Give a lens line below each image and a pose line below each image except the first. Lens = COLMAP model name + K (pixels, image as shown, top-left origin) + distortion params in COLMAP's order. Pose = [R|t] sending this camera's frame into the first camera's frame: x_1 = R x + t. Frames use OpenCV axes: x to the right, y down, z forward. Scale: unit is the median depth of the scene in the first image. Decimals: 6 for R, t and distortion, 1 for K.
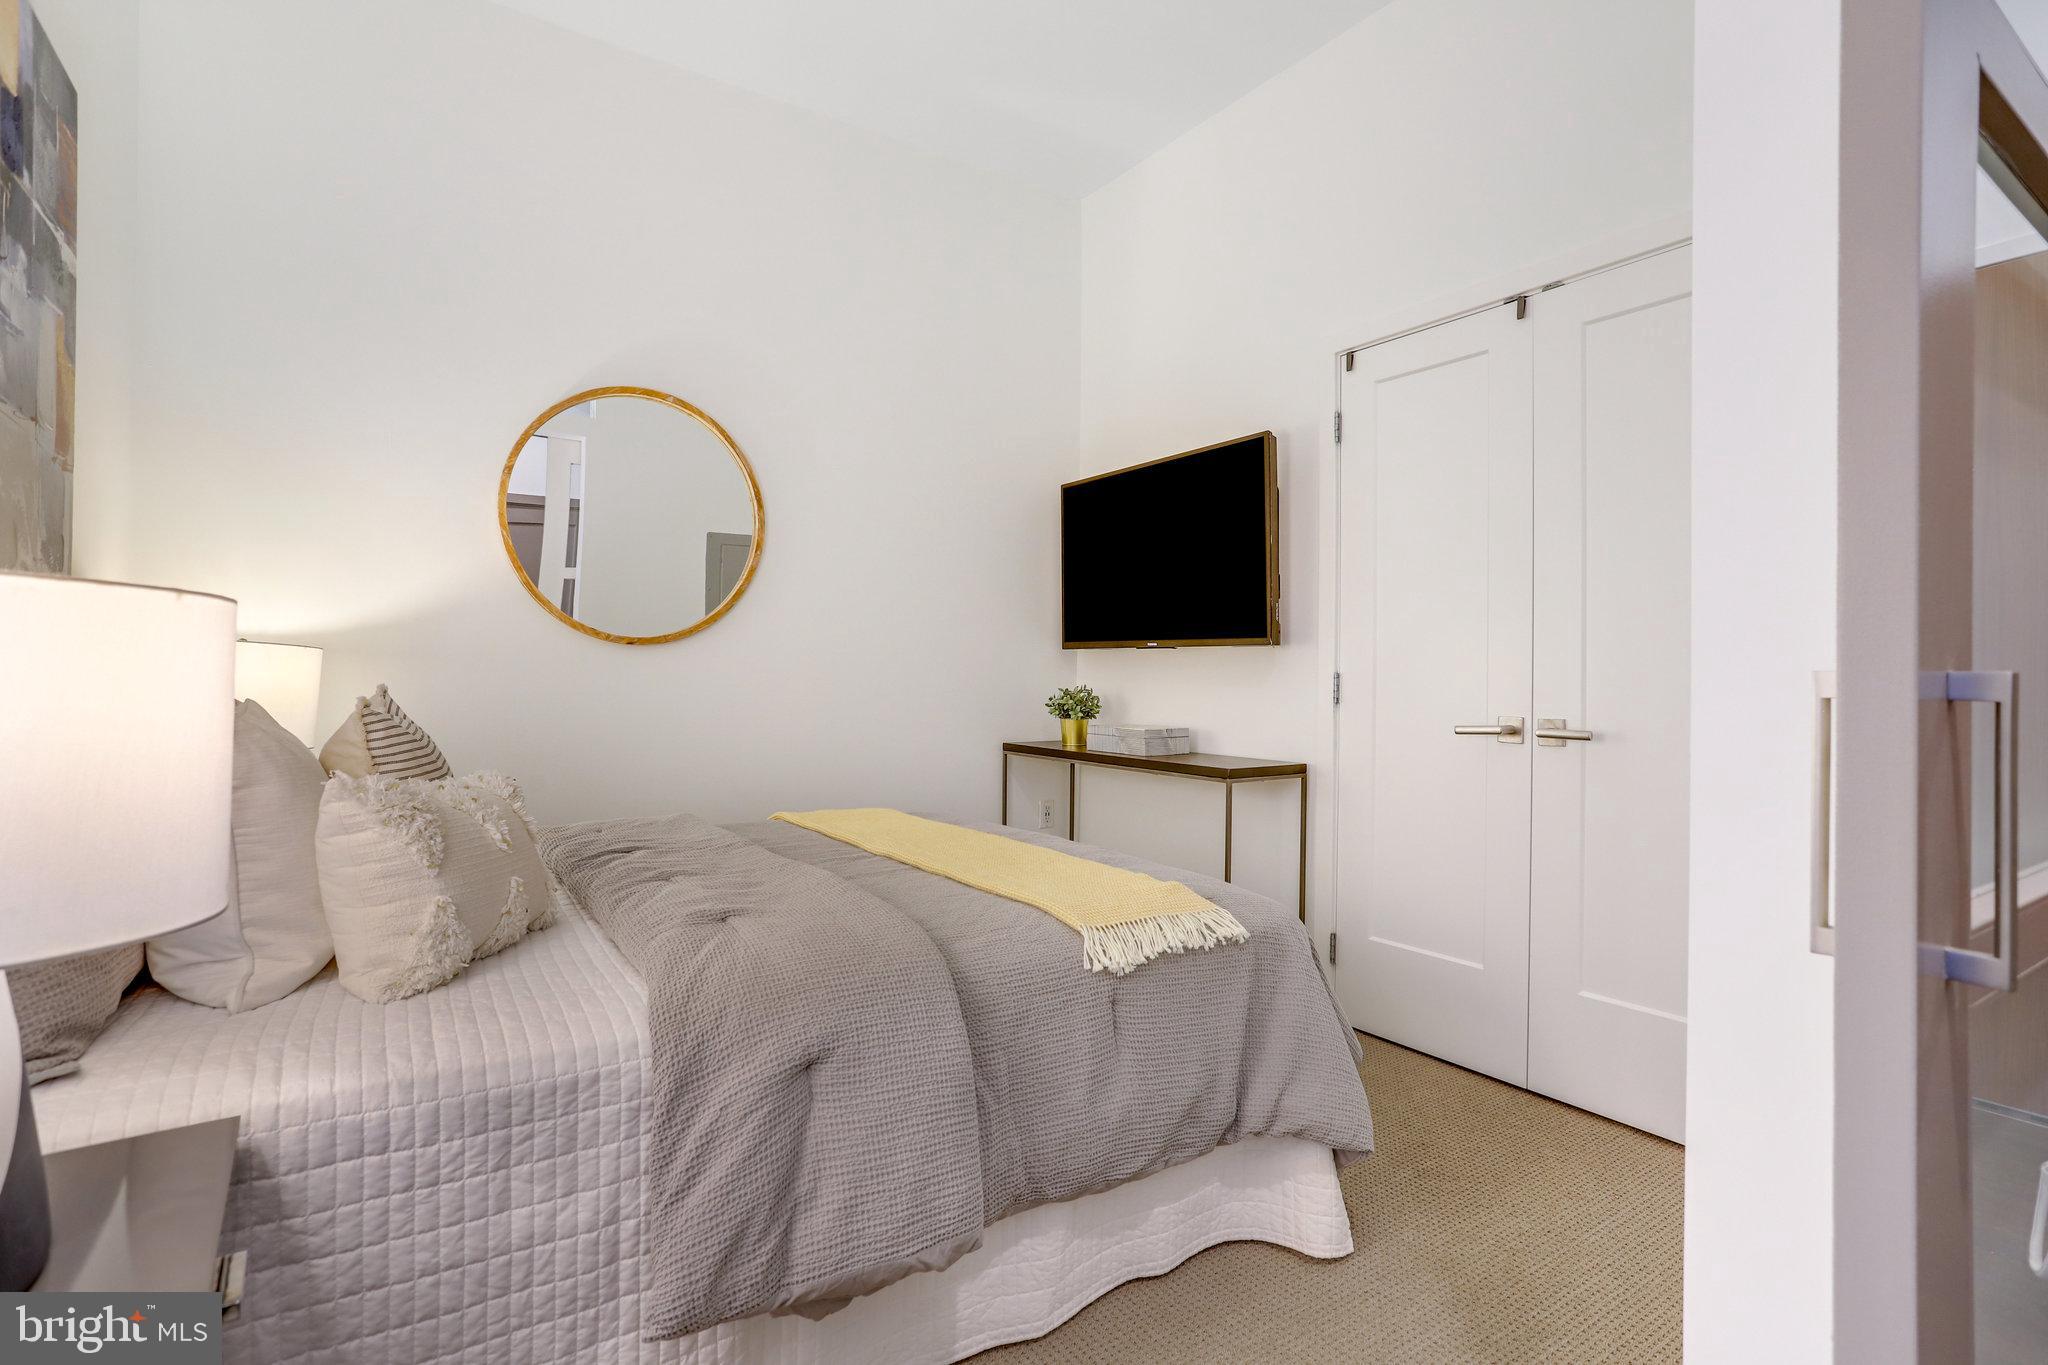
lens RADIAL K [[1007.0, 0, 1042.7], [0, 1007.0, 662.7], [0, 0, 1]] dist [-0.049037, 0.024579]
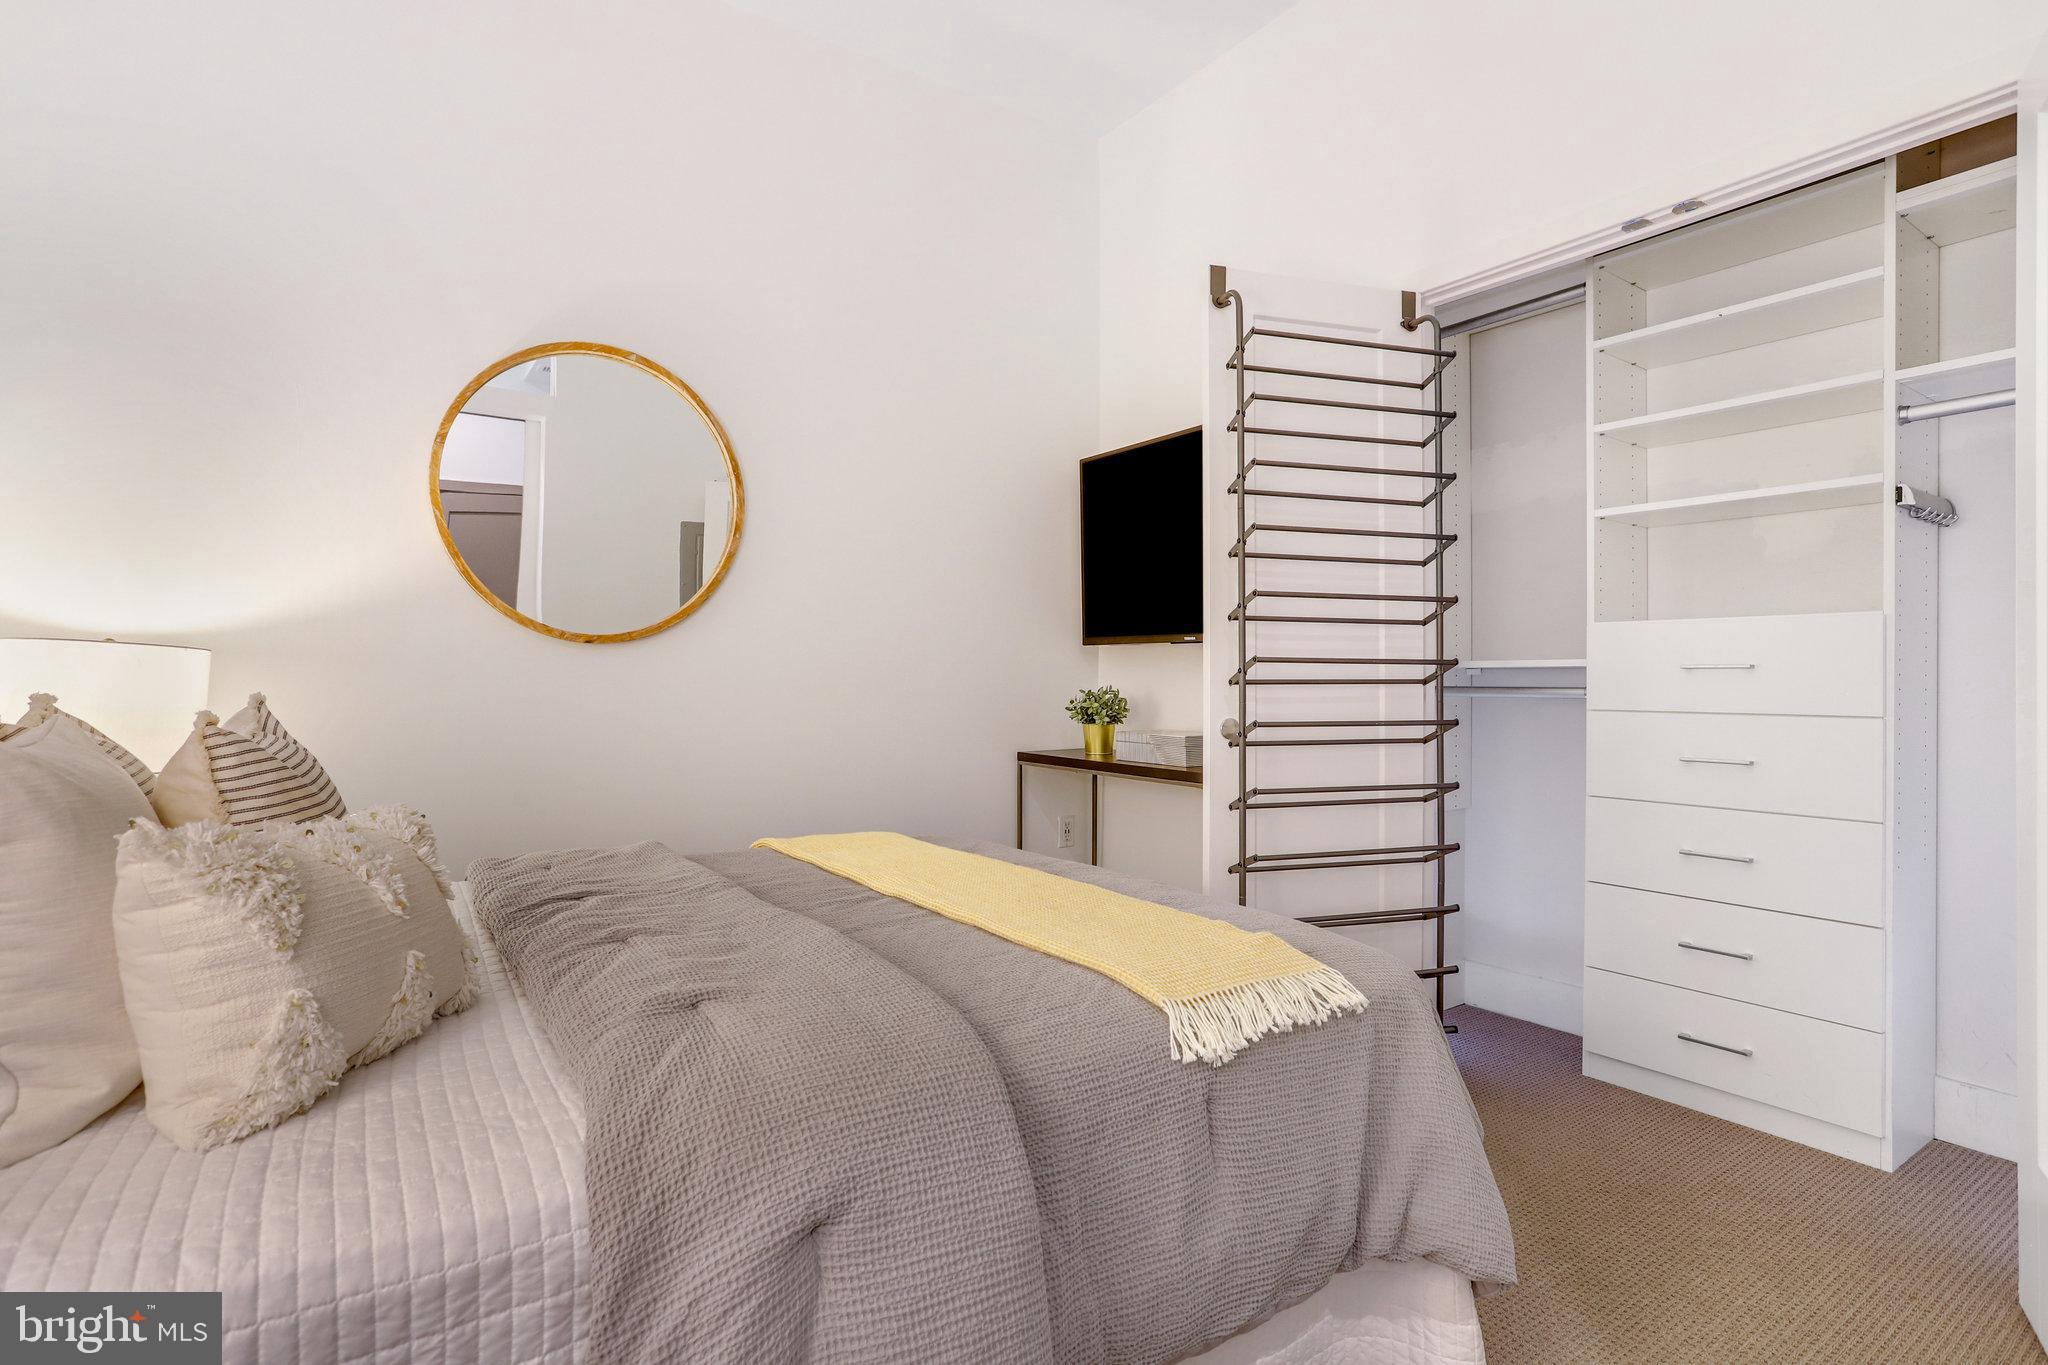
lens RADIAL K [[1007.0, 0, 1042.7], [0, 1007.0, 662.7], [0, 0, 1]] dist [-0.049037, 0.024579]
pose [[0.999798, -0.007937, 0.018485, -0.069570], [0.007929, 0.999968, 0.000492, 0.002360], [-0.018488, -0.000345, 0.999829, 0.246582]]
